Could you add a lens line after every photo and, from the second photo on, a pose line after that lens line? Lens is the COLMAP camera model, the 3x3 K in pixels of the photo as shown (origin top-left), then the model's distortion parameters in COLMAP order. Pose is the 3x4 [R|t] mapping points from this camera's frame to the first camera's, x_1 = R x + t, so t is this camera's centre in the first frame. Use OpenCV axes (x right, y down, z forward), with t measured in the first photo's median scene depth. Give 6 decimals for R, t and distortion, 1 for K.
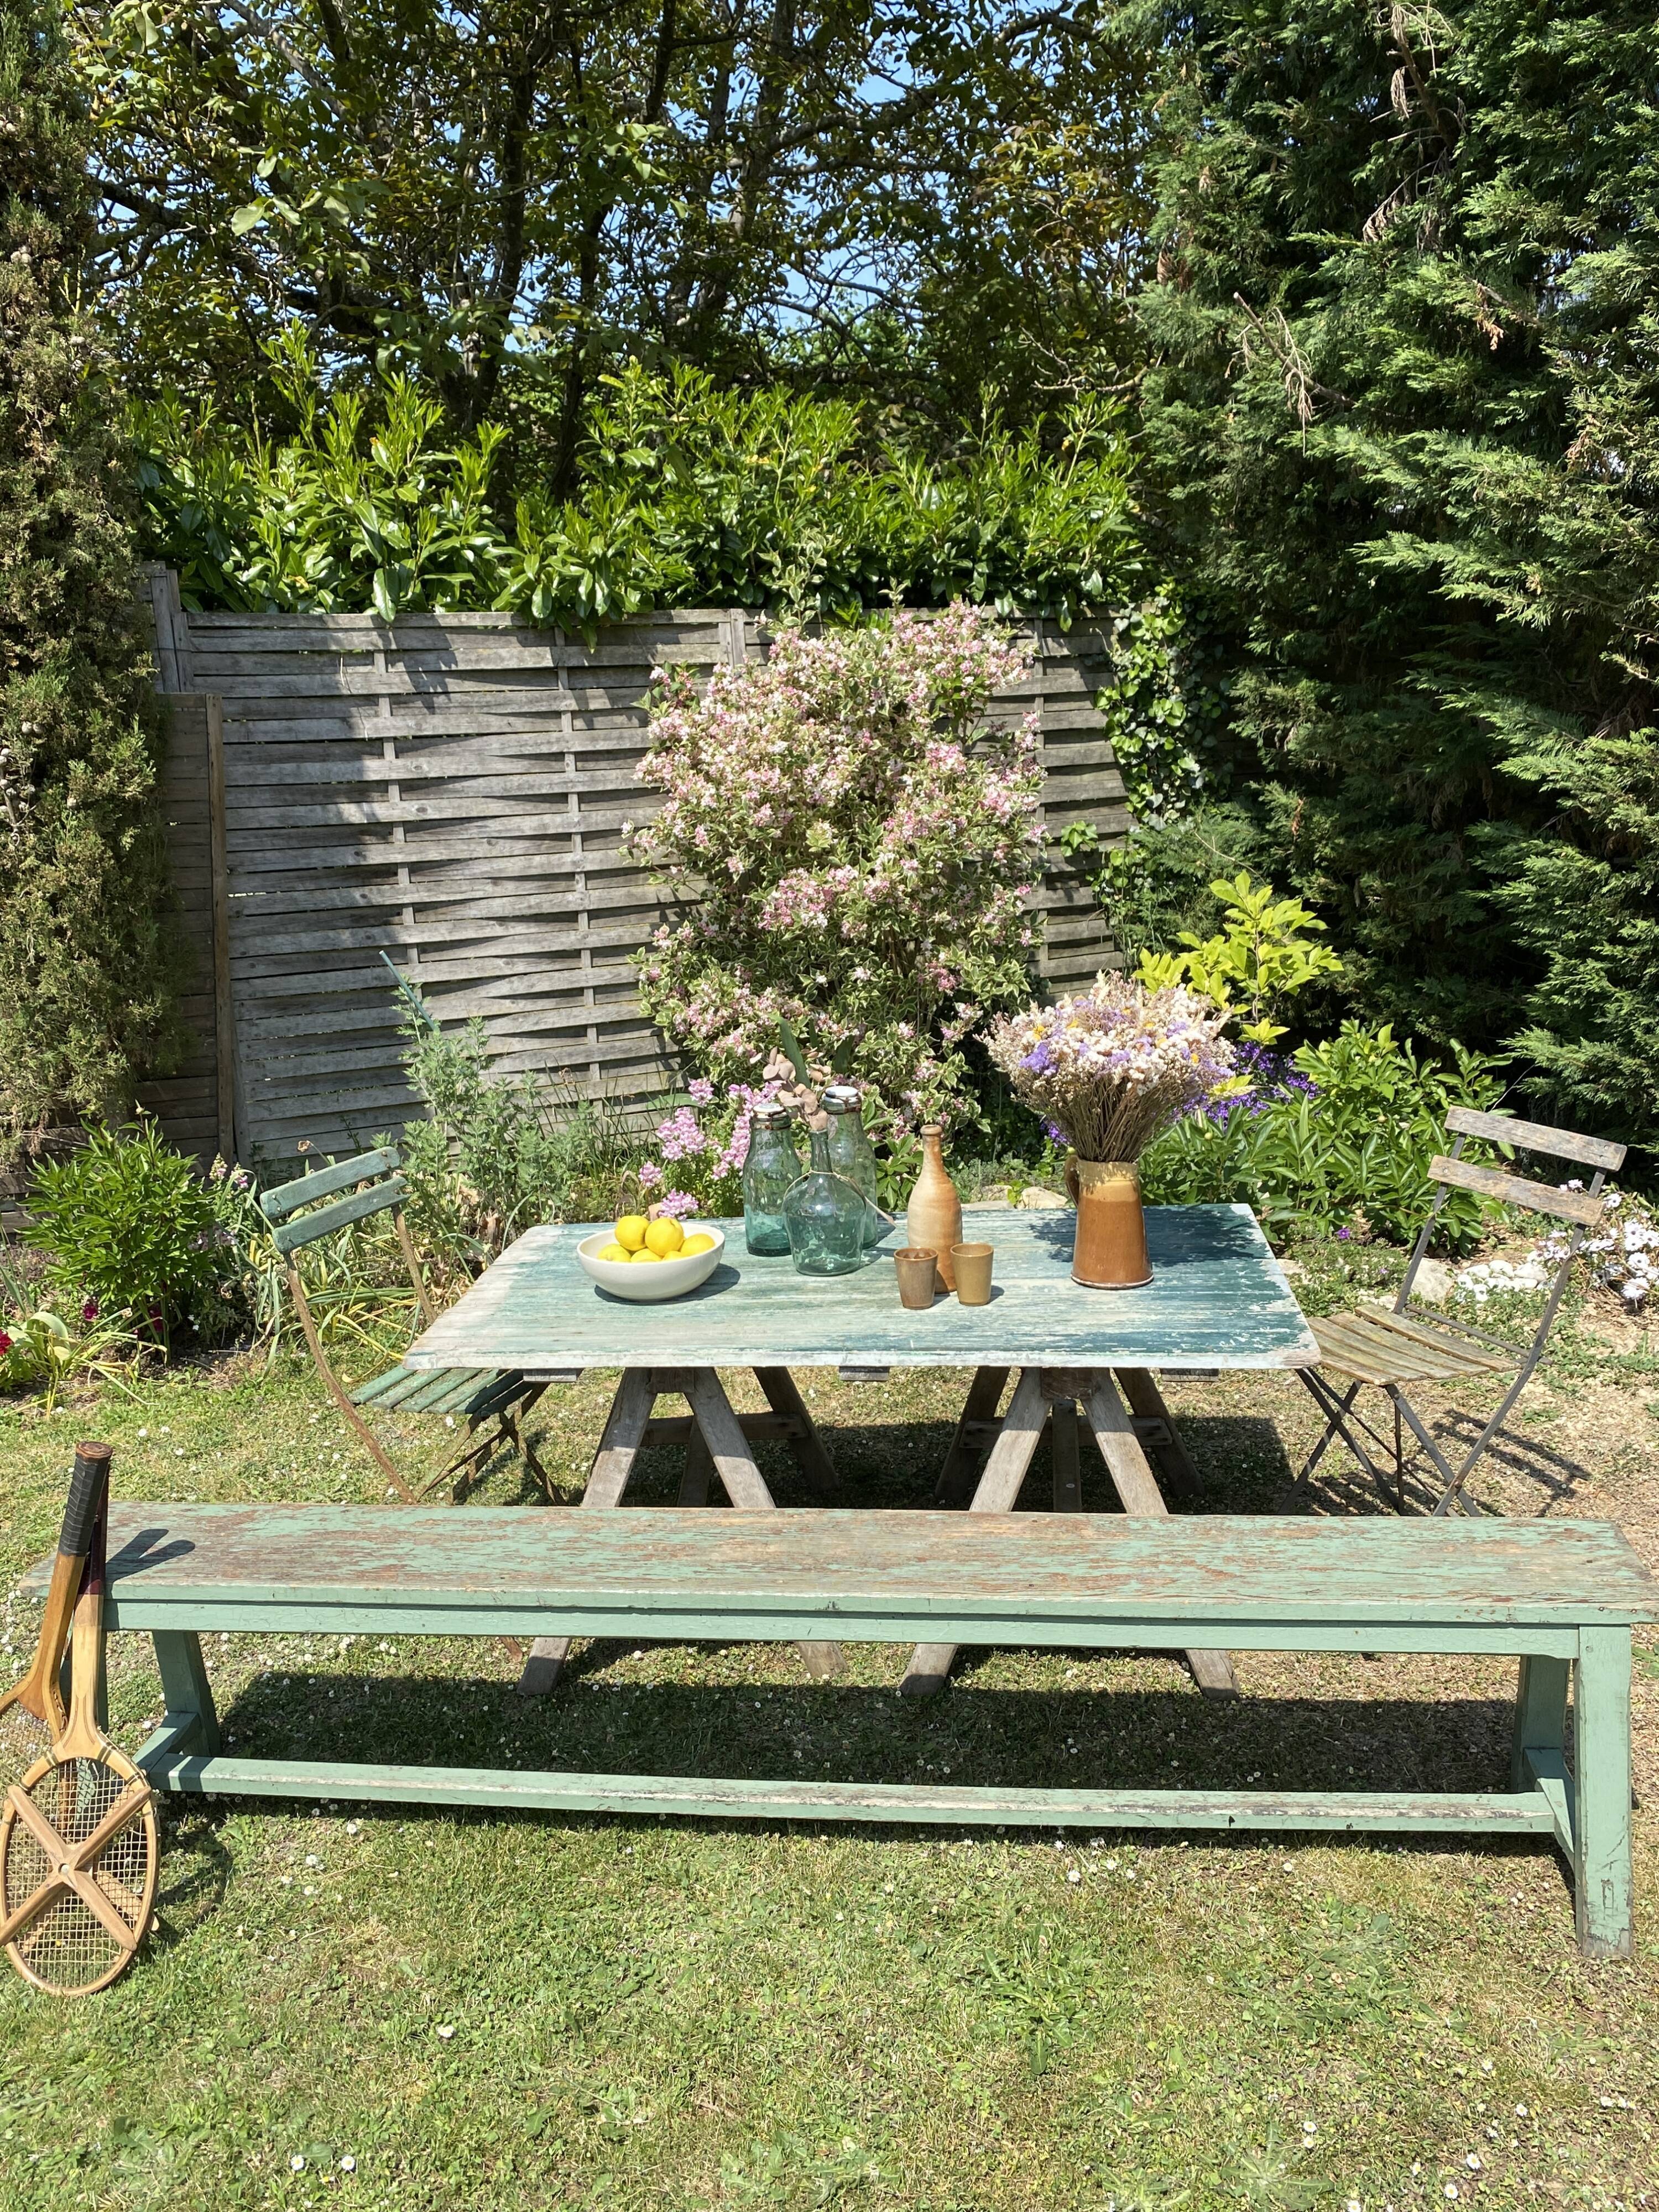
lens RADIAL K [[1754.7, 0, 822.2], [0, 1754.7, 1106.5], [0, 0, 1]] dist [0.030240, -0.032970]
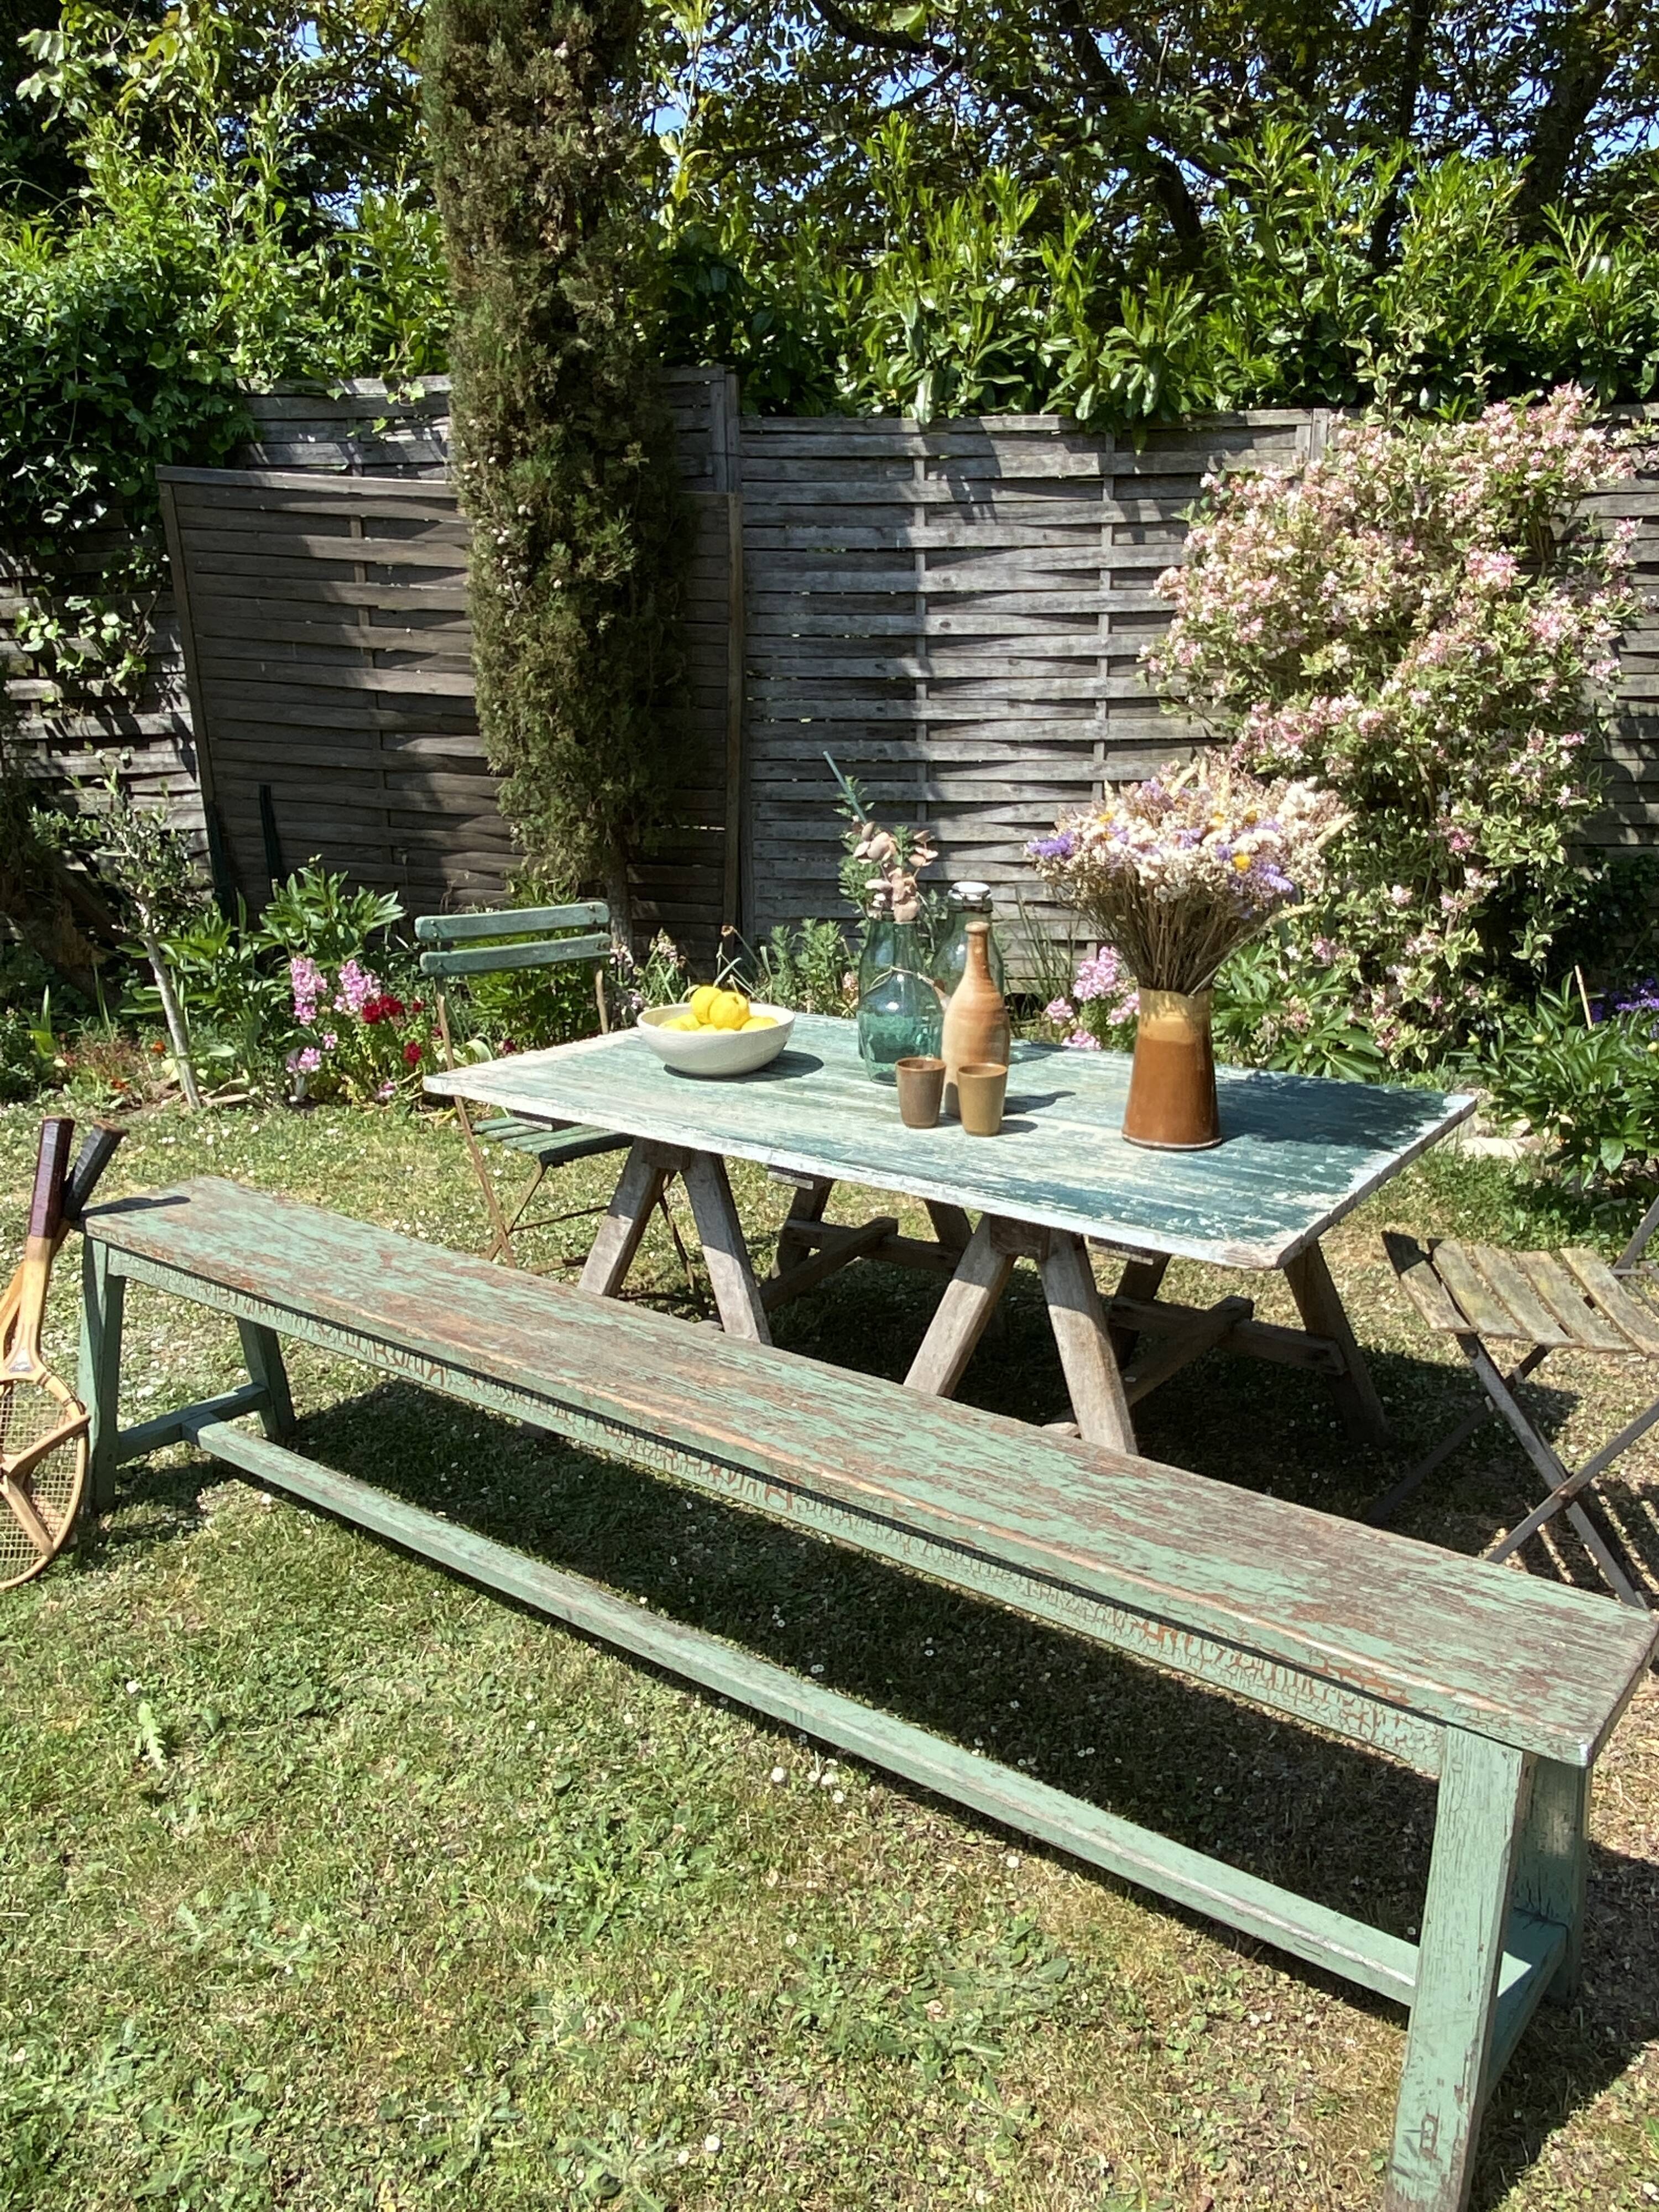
lens RADIAL K [[1643.1, 0, 829.9], [0, 1643.1, 1114.2], [0, 0, 1]] dist [0.091195, -0.123420]
pose [[0.868511, 0.170264, -0.465510, 0.207686], [-0.136338, 0.984986, 0.105899, 0.015606], [0.476551, -0.028508, 0.878684, 0.137769]]
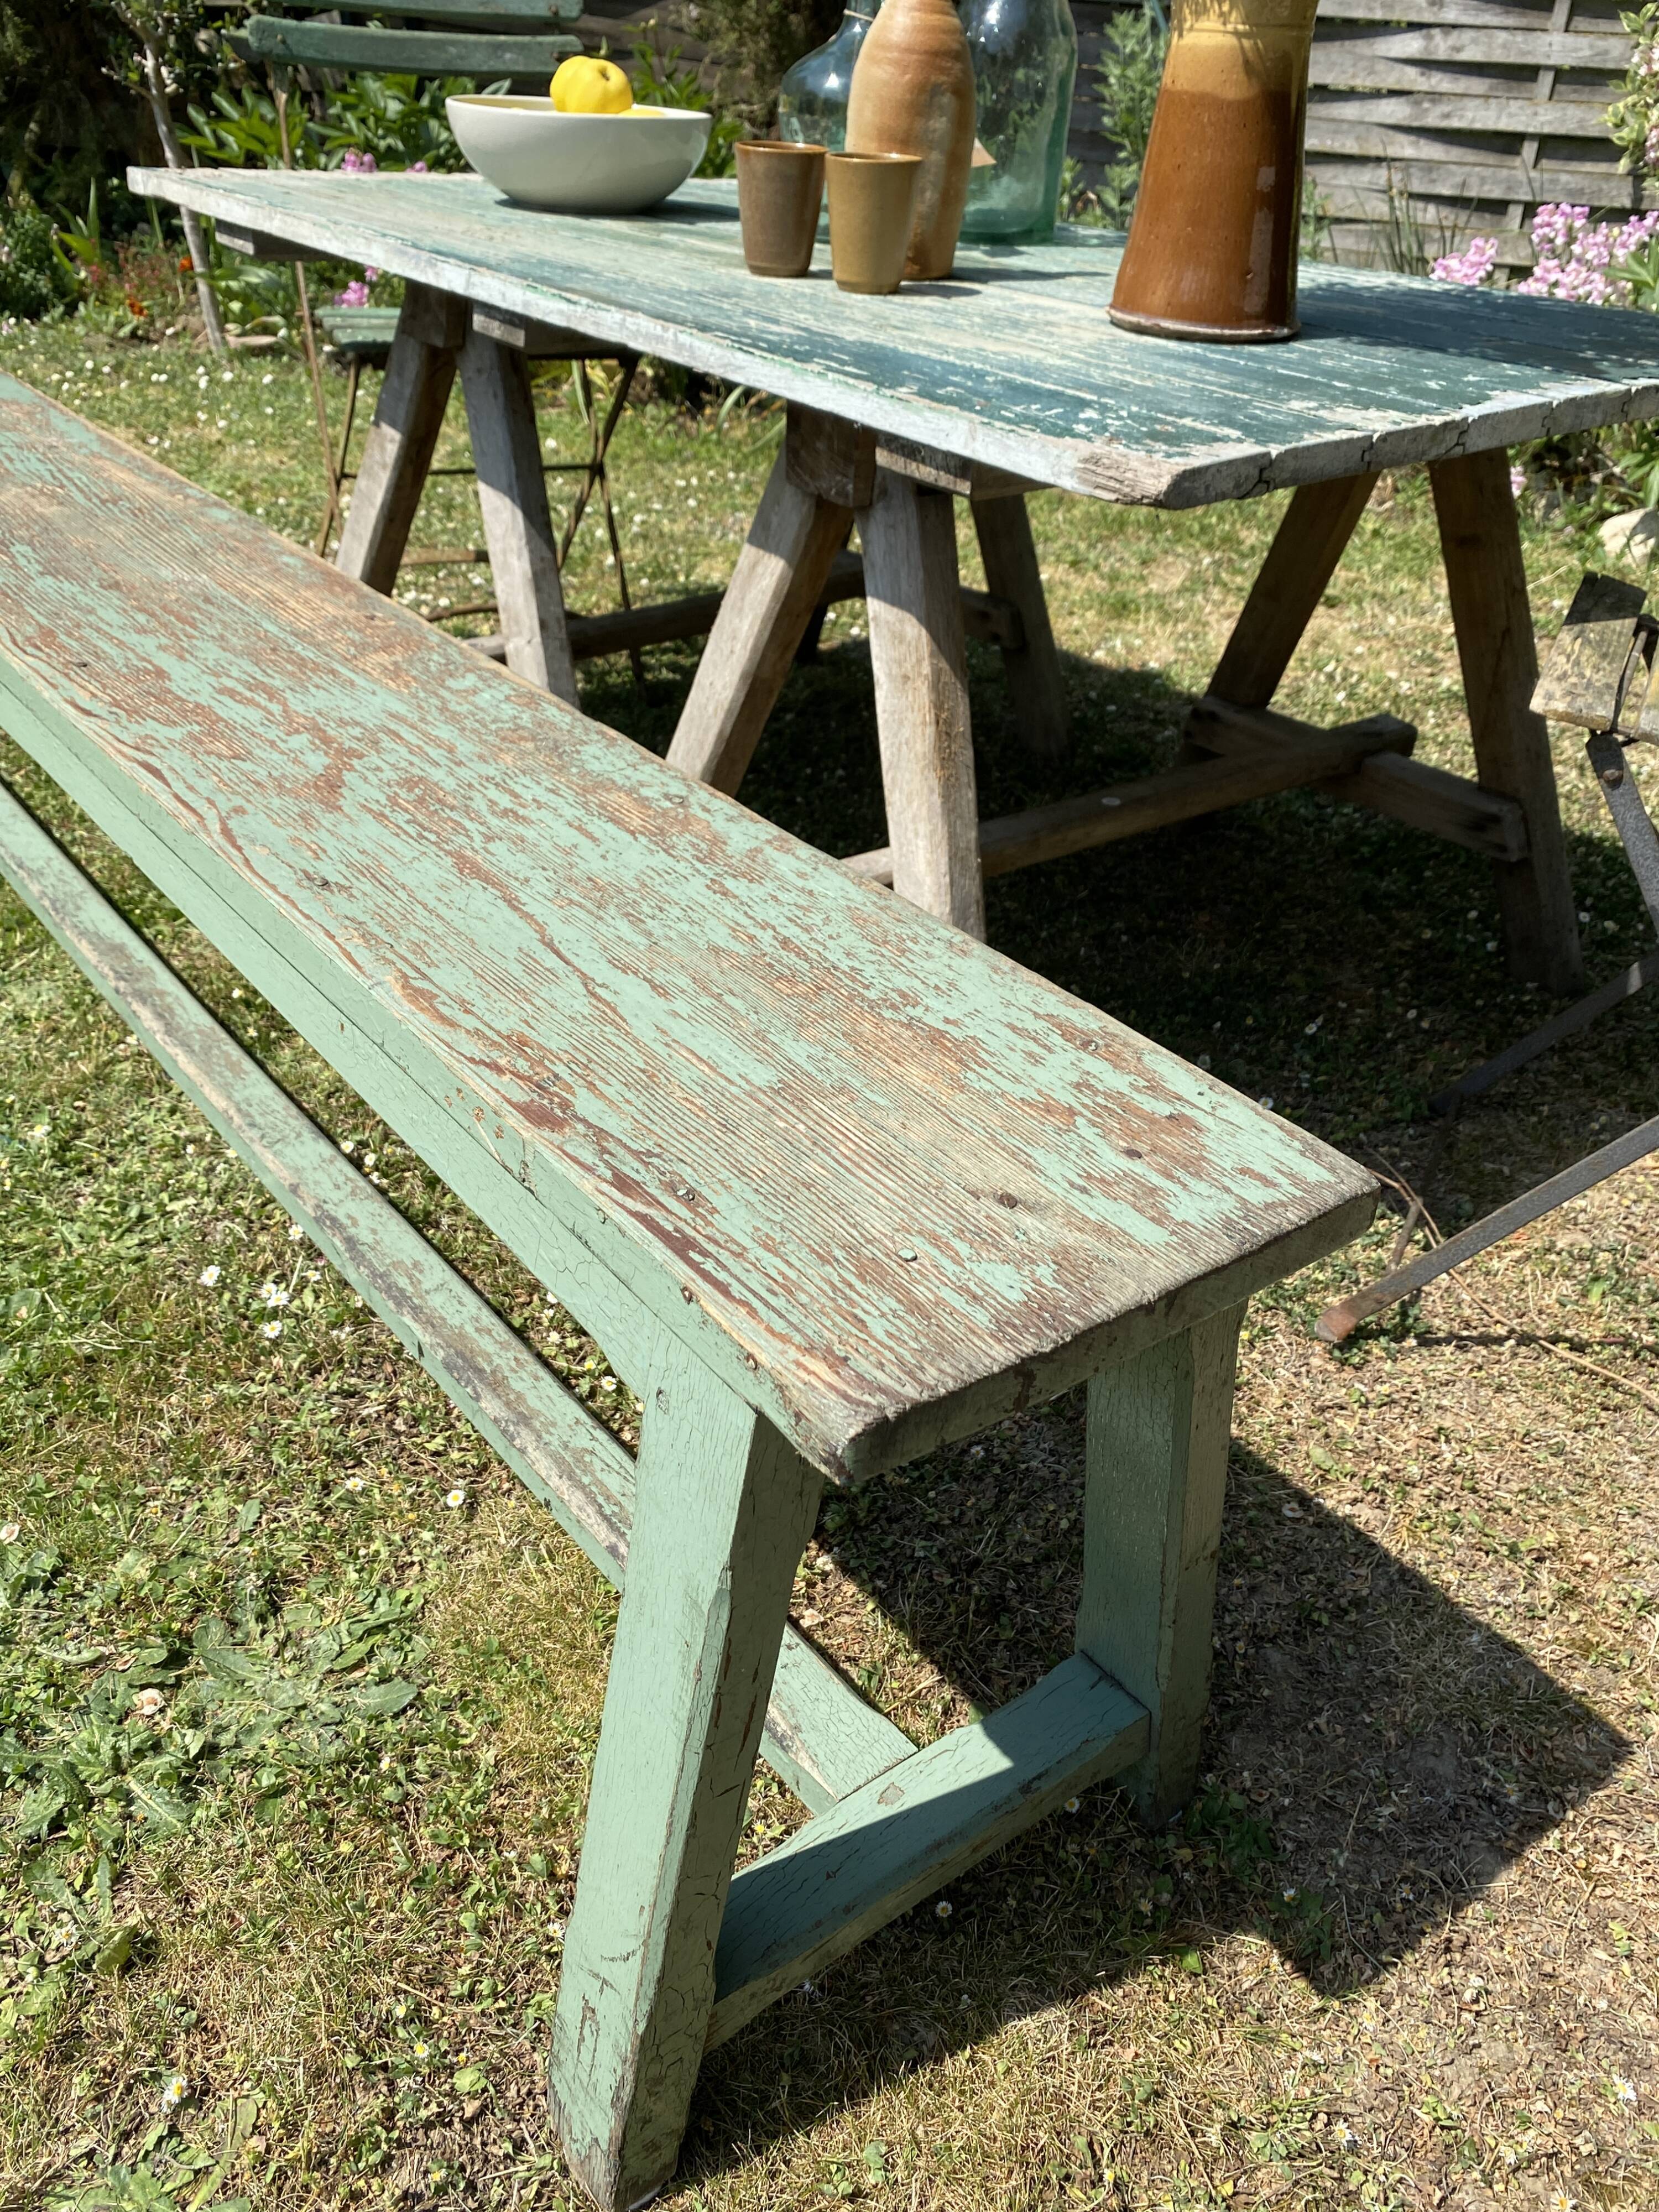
lens RADIAL K [[1754.7, 0, 822.2], [0, 1754.7, 1106.5], [0, 0, 1]] dist [0.030240, -0.032970]
pose [[0.696768, 0.448651, -0.559666, 0.231671], [-0.226099, 0.877840, 0.422227, 0.057084], [0.680730, -0.167655, 0.713091, 0.326896]]
